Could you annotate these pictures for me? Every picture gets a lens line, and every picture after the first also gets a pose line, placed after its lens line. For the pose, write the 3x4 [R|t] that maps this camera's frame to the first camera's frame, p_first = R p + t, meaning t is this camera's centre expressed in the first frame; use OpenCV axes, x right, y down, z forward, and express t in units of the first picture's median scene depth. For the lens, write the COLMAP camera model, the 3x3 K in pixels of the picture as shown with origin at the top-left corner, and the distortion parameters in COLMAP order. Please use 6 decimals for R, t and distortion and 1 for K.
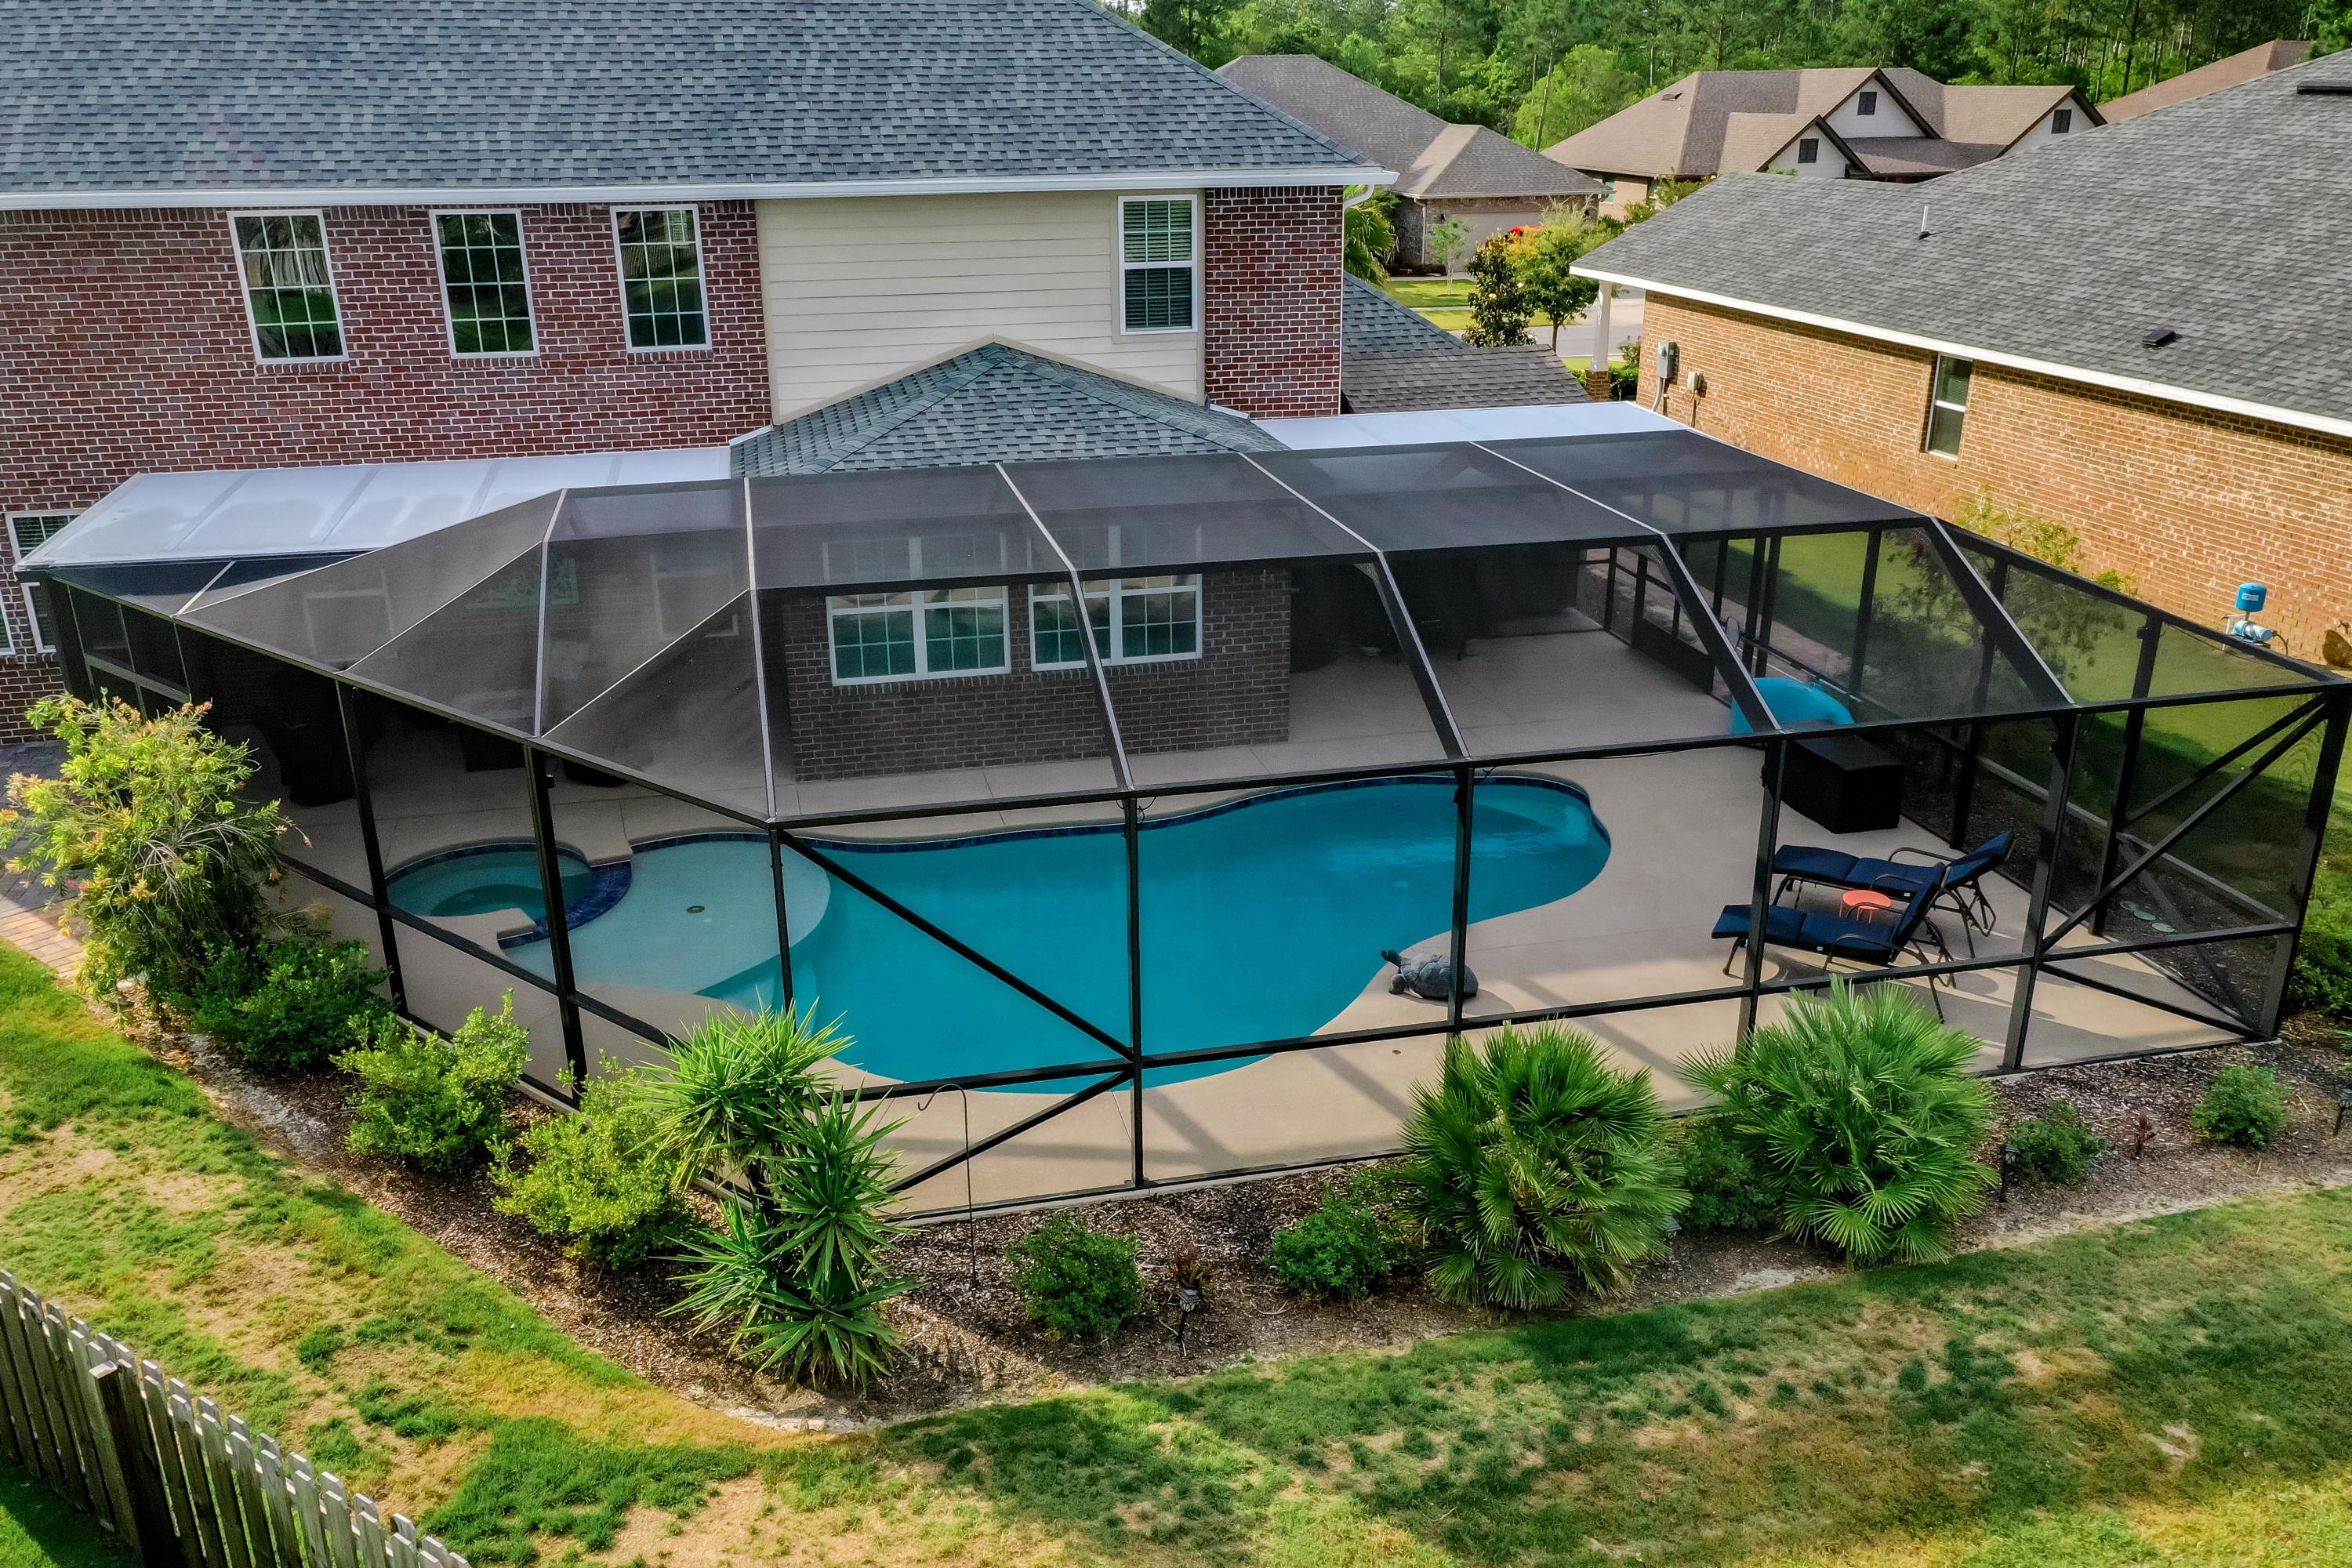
lens RADIAL K [[1859.0, 0, 1176.0], [0, 1859.0, 784.0], [0, 0, 1]] dist [0.009000, 0.035318]
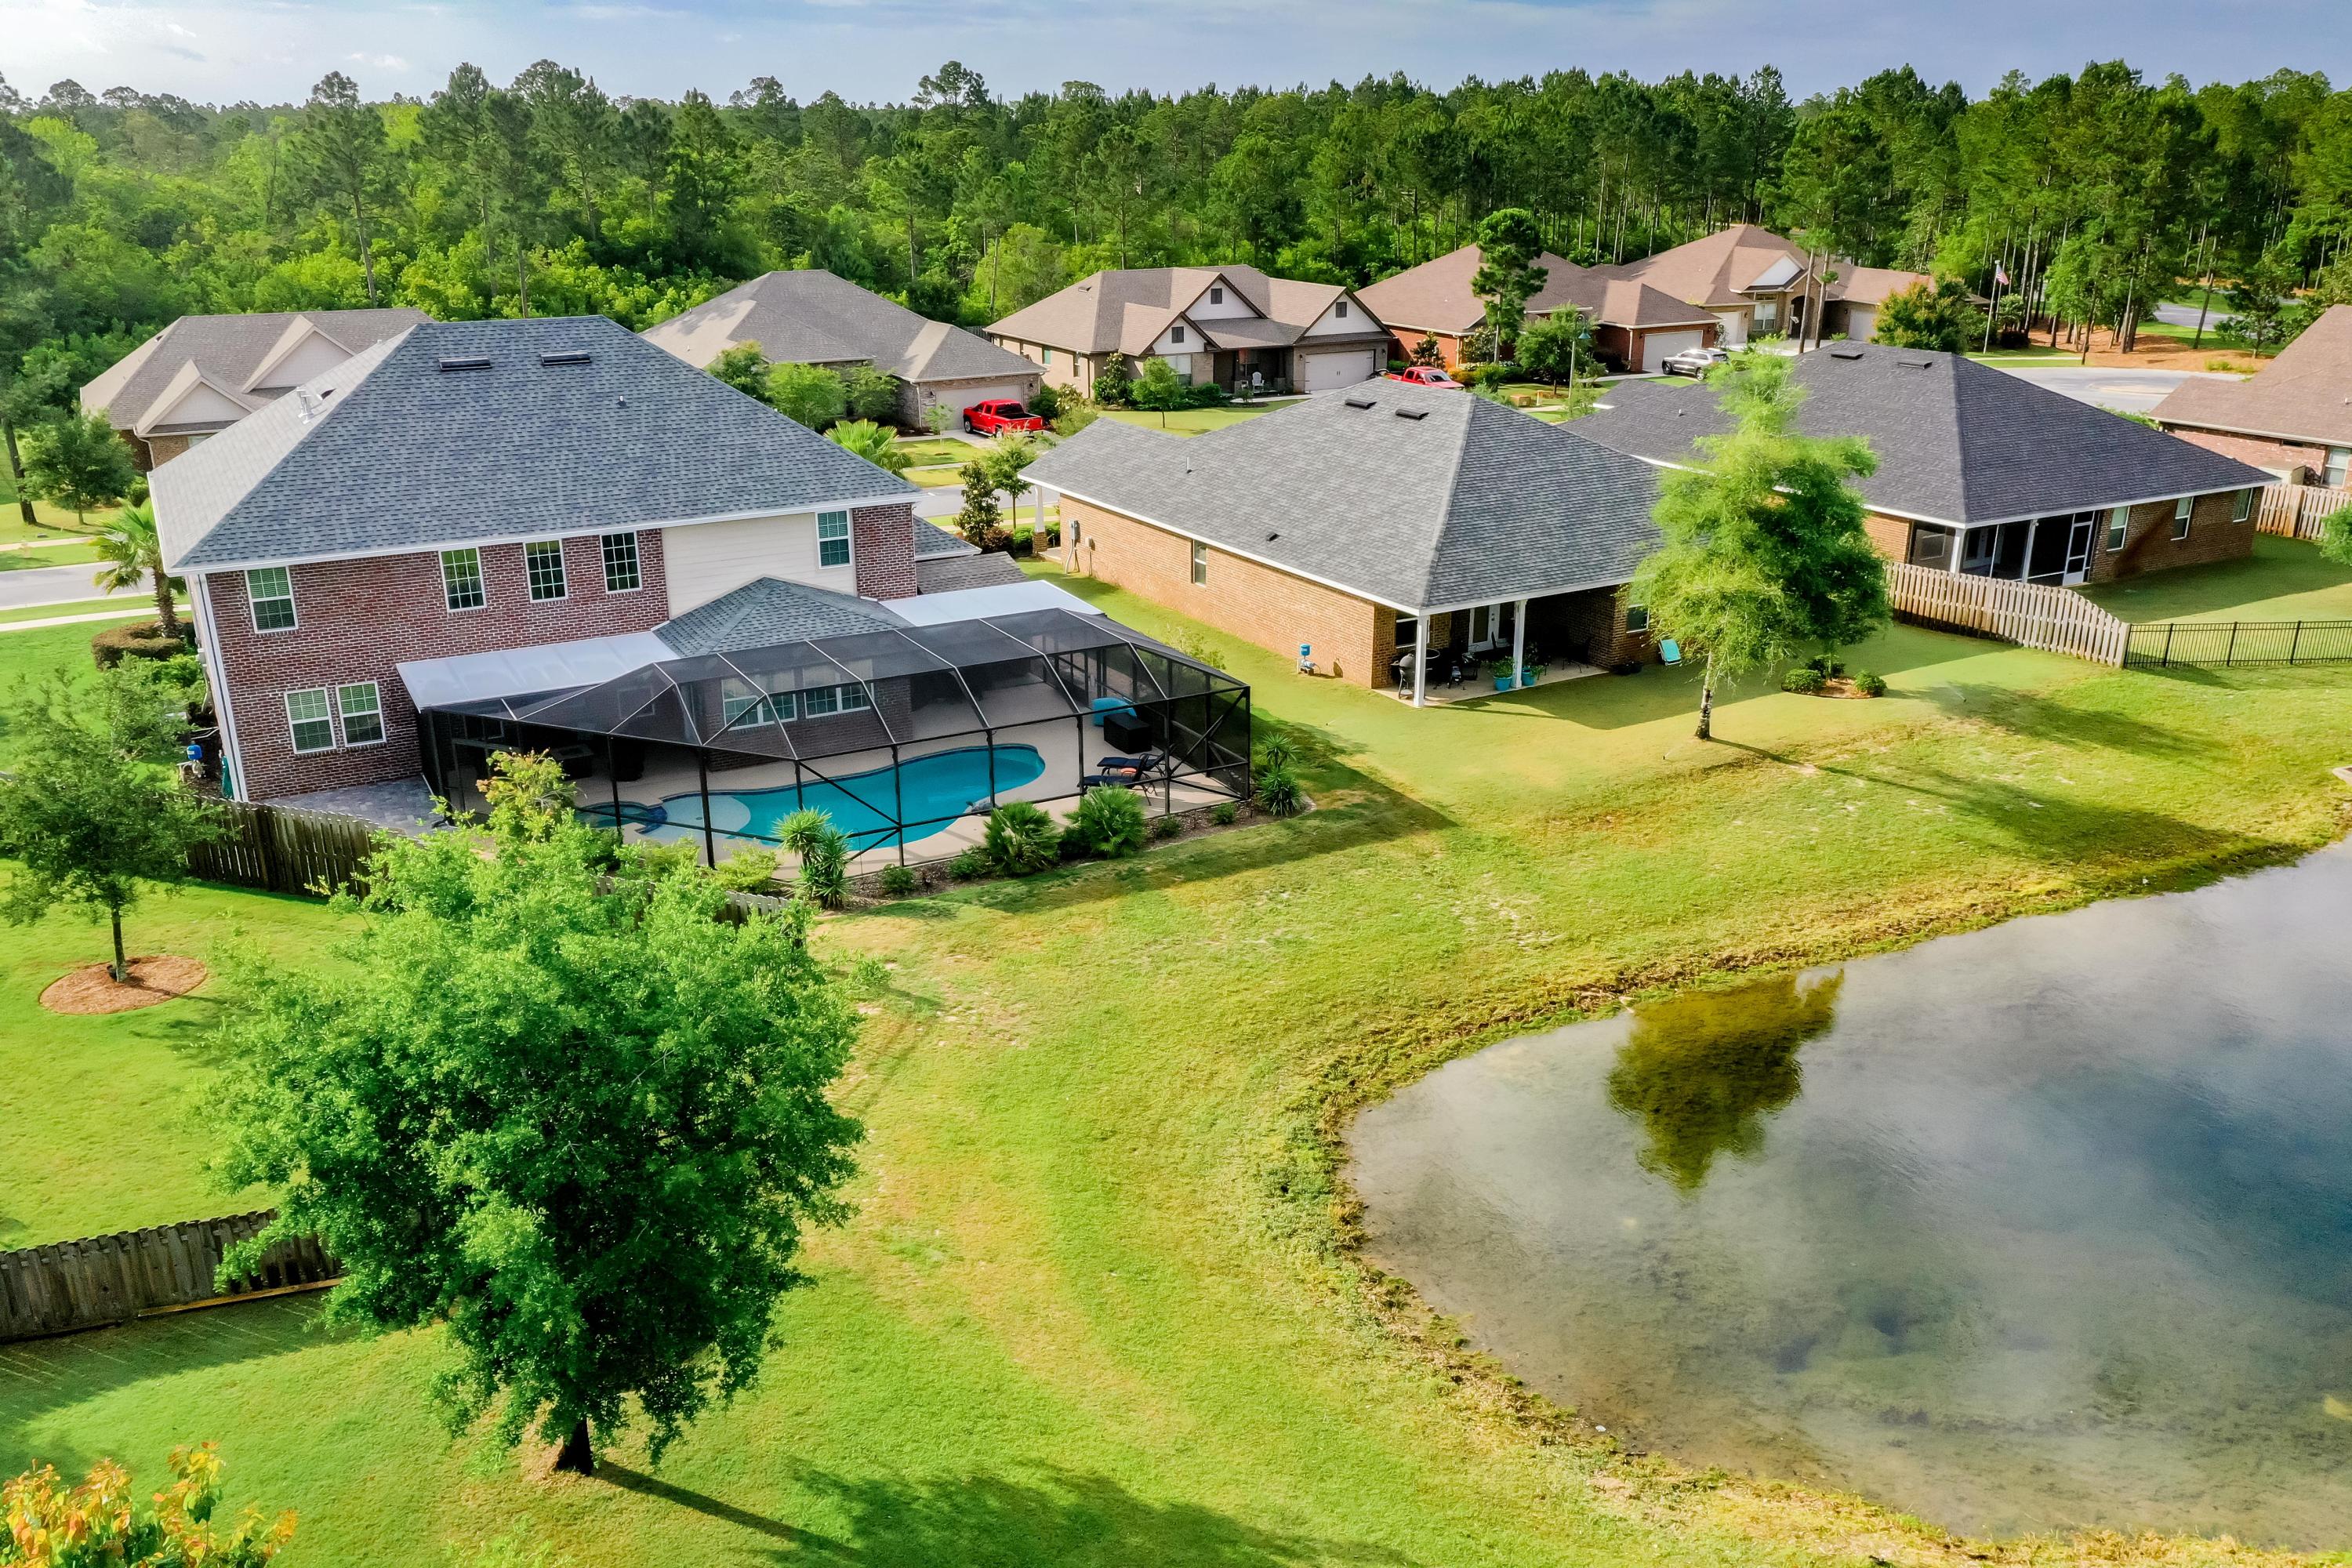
lens RADIAL K [[1858.6, 0, 1176.0], [0, 1858.6, 784.0], [0, 0, 1]] dist [0.001015, 0.065286]
pose [[0.962178, -0.088304, 0.257713, -0.239421], [0.095134, 0.995364, -0.014129, 0.100695], [-0.255270, 0.038112, 0.966118, -1.411065]]
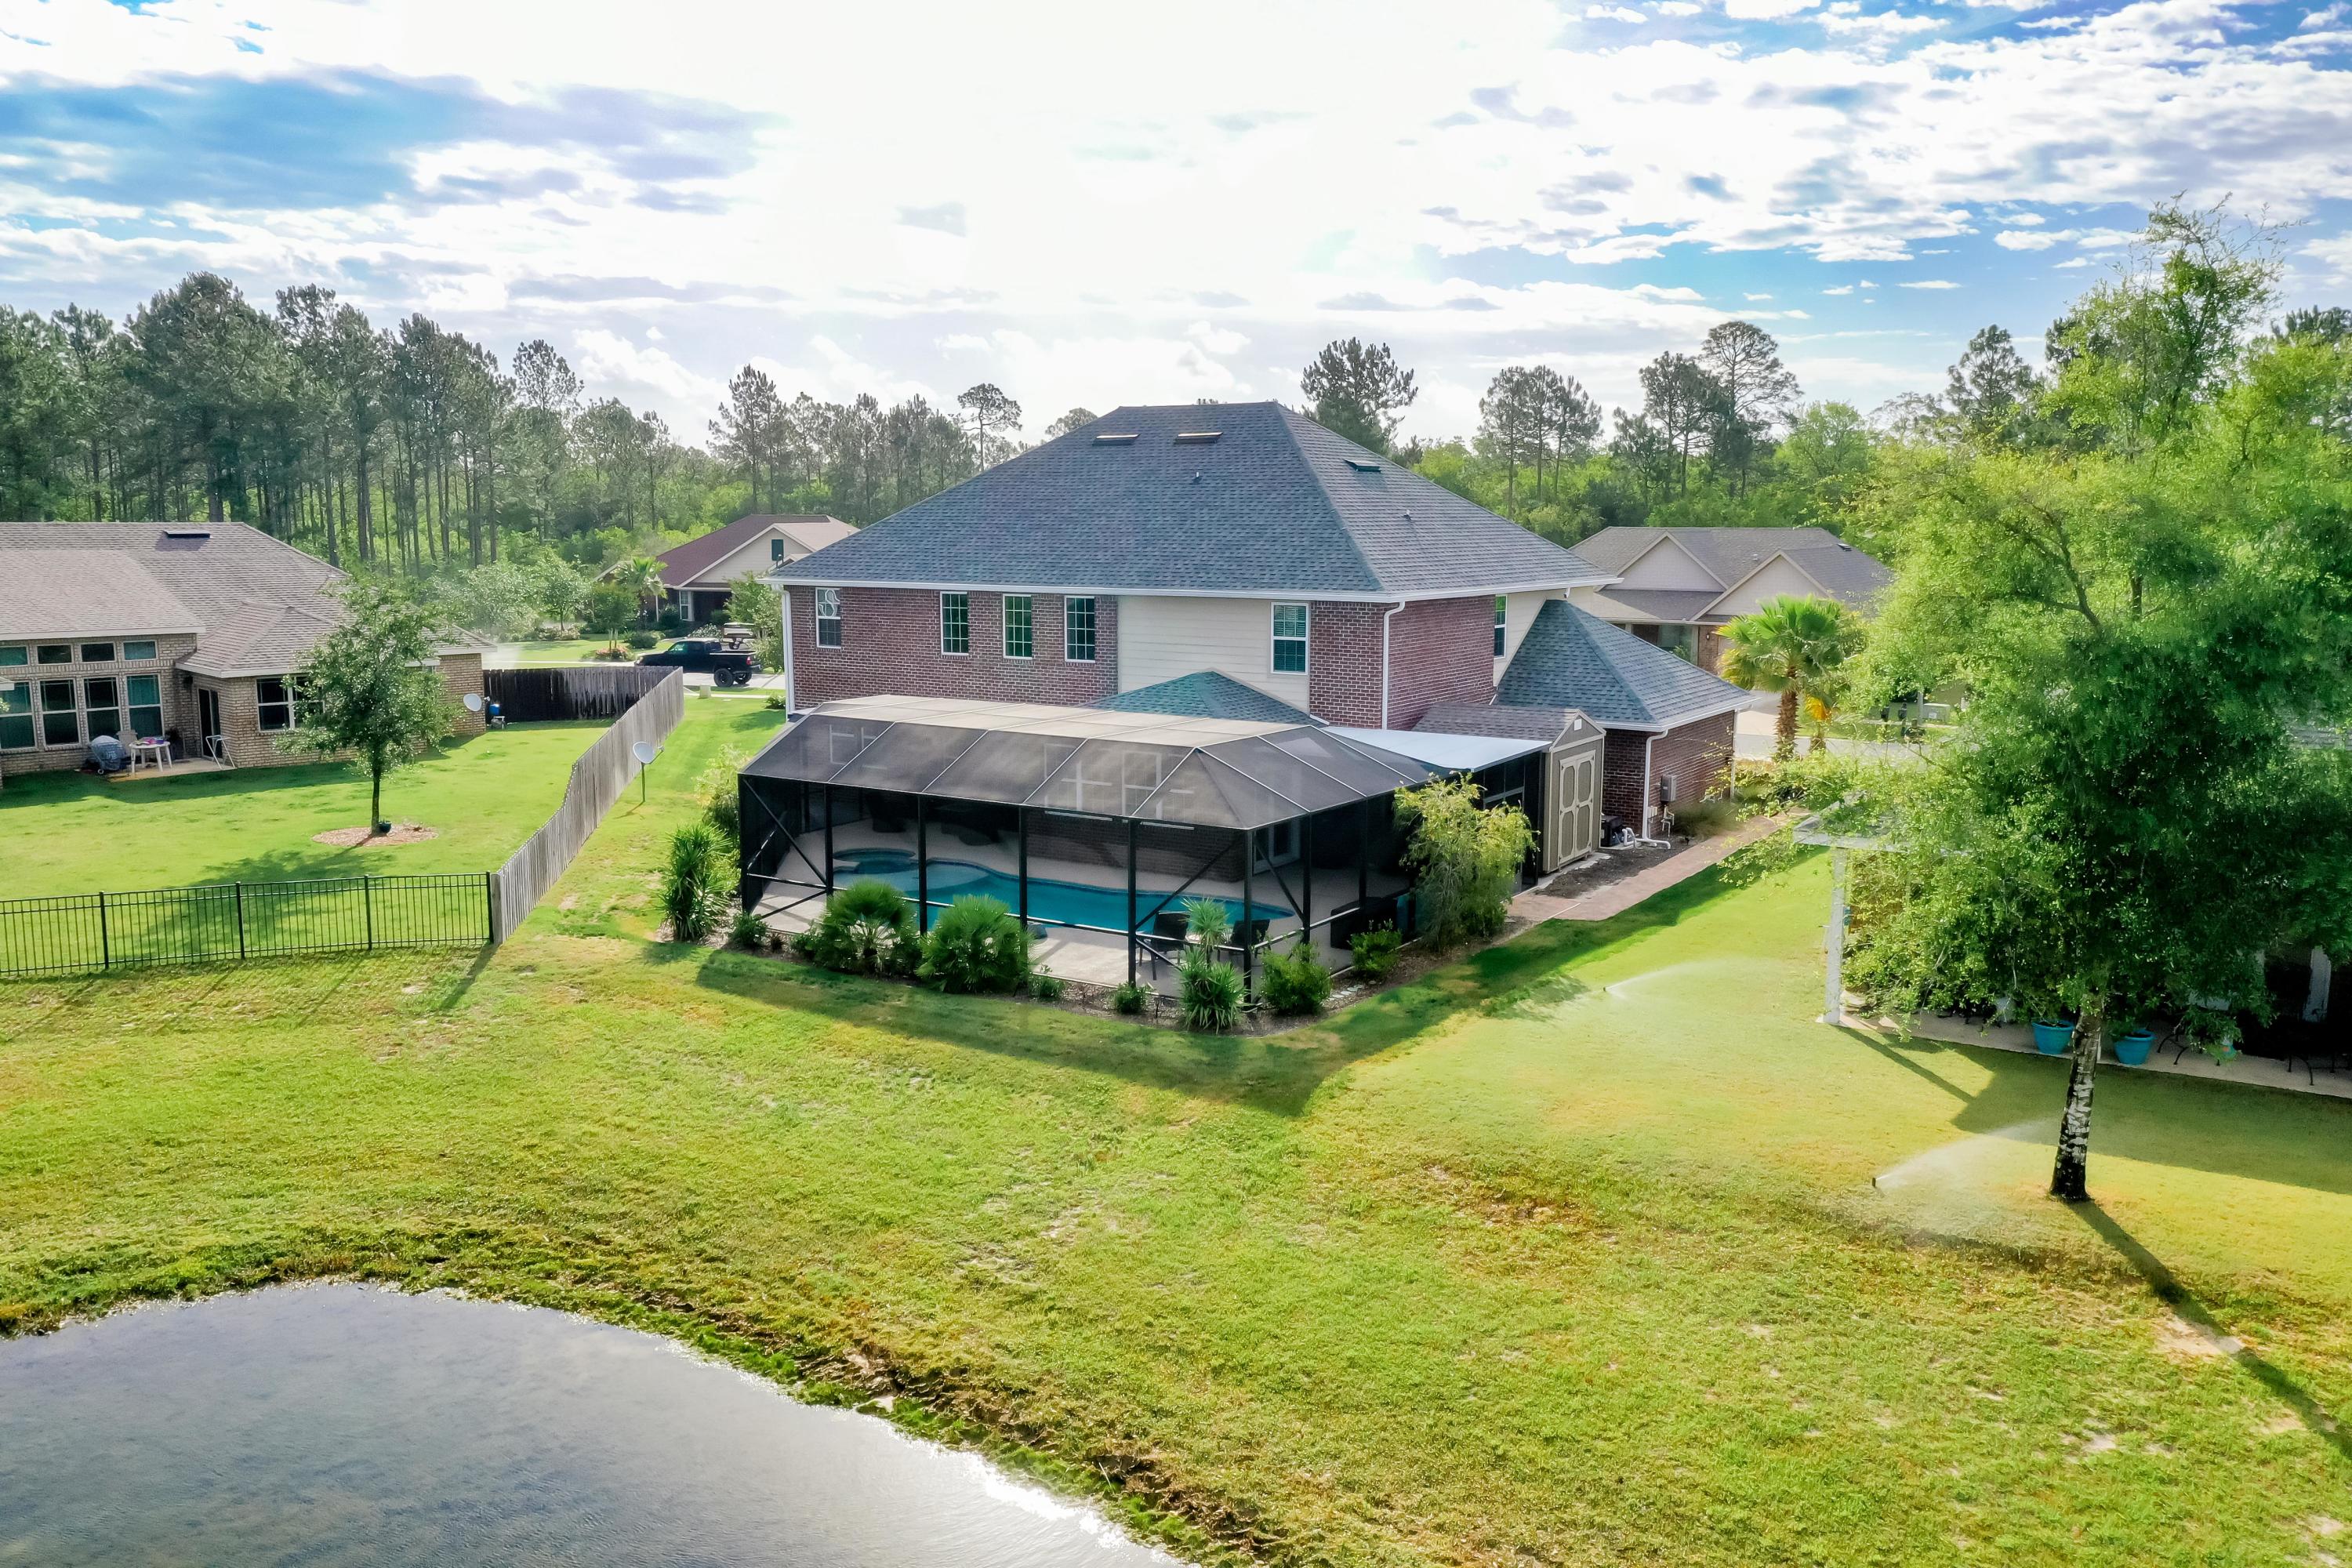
lens RADIAL K [[1862.1, 0, 1176.0], [0, 1862.1, 784.0], [0, 0, 1]] dist [0.001530, 0.003802]
pose [[0.690702, 0.113127, -0.714236, 1.375205], [-0.262557, 0.959518, -0.101929, 0.089194], [0.673791, 0.257930, 0.692443, -0.362667]]
